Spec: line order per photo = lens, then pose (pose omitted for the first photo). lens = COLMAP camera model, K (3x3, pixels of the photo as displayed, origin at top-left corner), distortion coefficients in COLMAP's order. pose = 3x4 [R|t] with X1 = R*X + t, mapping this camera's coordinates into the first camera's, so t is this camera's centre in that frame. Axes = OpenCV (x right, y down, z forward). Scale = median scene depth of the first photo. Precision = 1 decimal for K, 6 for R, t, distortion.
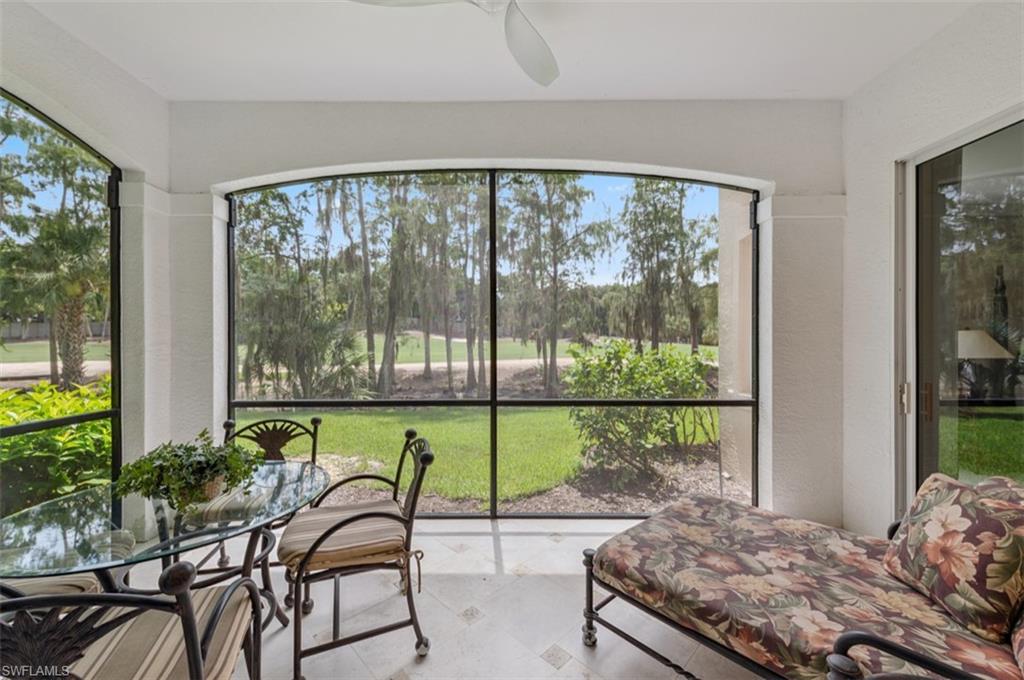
lens RADIAL K [[398.7, 0, 511.7], [0, 398.7, 337.4], [0, 0, 1]] dist [0.003785, -0.000055]
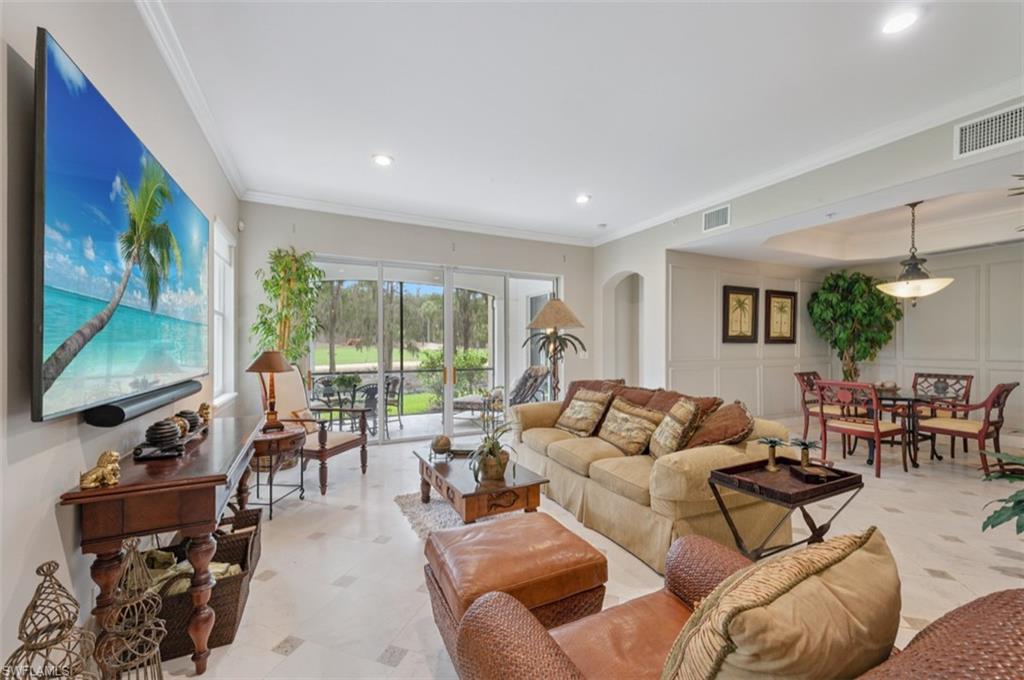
lens RADIAL K [[398.7, 0, 514.1], [0, 398.7, 341.9], [0, 0, 1]] dist [0.003785, -0.000055]
pose [[0.898055, -0.012536, 0.439704, -0.123505], [0.013516, 0.999908, 0.000901, -0.007141], [-0.439675, 0.005134, 0.898142, -0.387021]]
